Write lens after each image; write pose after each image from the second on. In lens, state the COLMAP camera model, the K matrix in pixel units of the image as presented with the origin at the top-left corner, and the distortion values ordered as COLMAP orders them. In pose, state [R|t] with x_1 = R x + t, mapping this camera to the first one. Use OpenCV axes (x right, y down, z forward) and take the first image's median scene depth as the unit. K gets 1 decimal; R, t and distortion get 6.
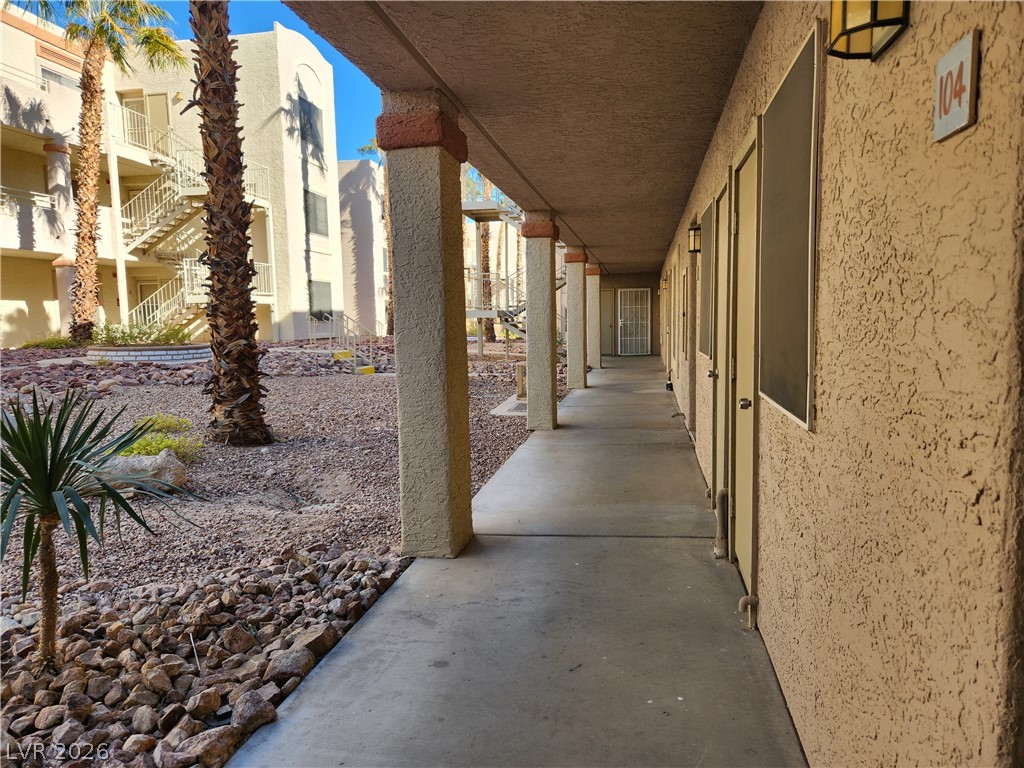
lens RADIAL K [[692.8, 0, 510.3], [0, 692.8, 382.0], [0, 0, 1]] dist [0.065385, -0.049902]
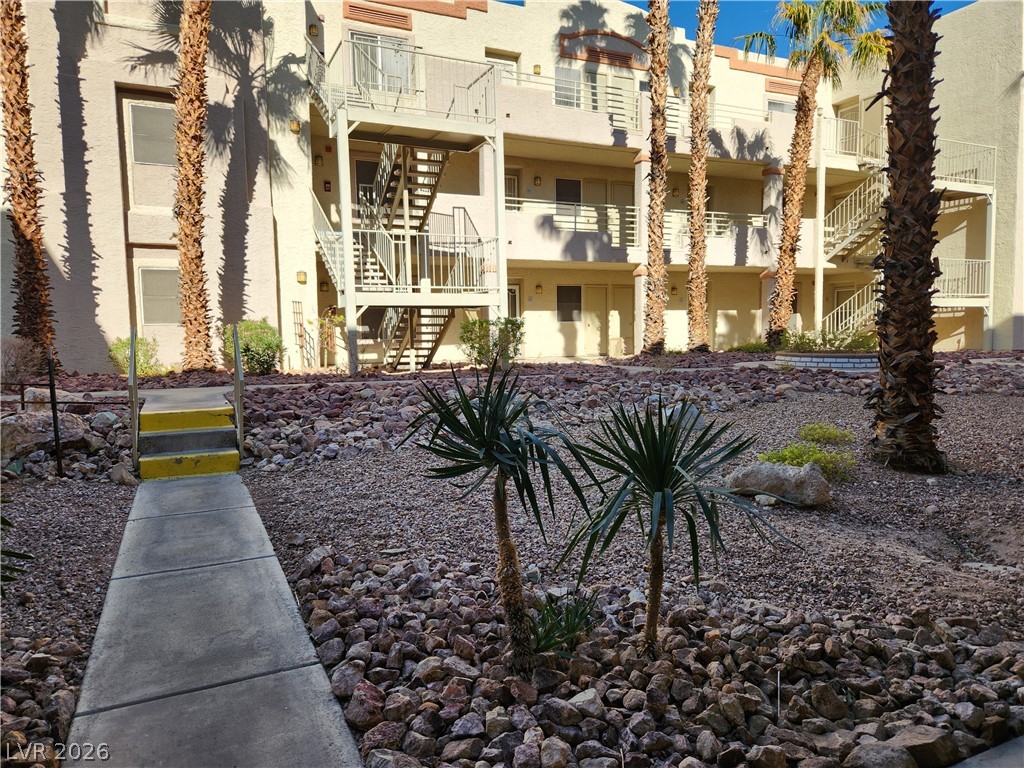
lens RADIAL K [[692.8, 0, 497.7], [0, 692.8, 377.1], [0, 0, 1]] dist [0.065385, -0.049902]
pose [[0.589091, 0.059475, -0.805875, 0.022205], [-0.071130, 0.997233, 0.021602, -0.009682], [0.804930, 0.044596, 0.591692, 0.060677]]
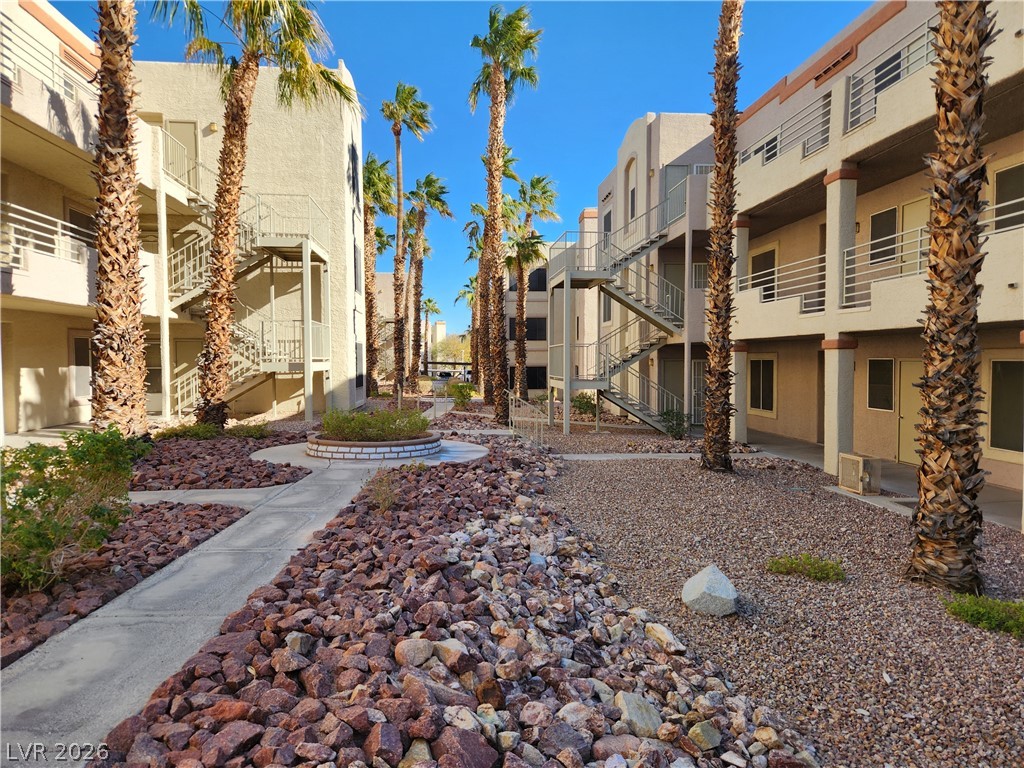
lens RADIAL K [[692.8, 0, 508.3], [0, 692.8, 387.5], [0, 0, 1]] dist [0.065385, -0.049902]
pose [[0.958974, 0.003304, 0.283476, -1.270529], [0.013090, 0.998350, -0.055919, -0.130620], [-0.283193, 0.057335, 0.957348, 0.346603]]
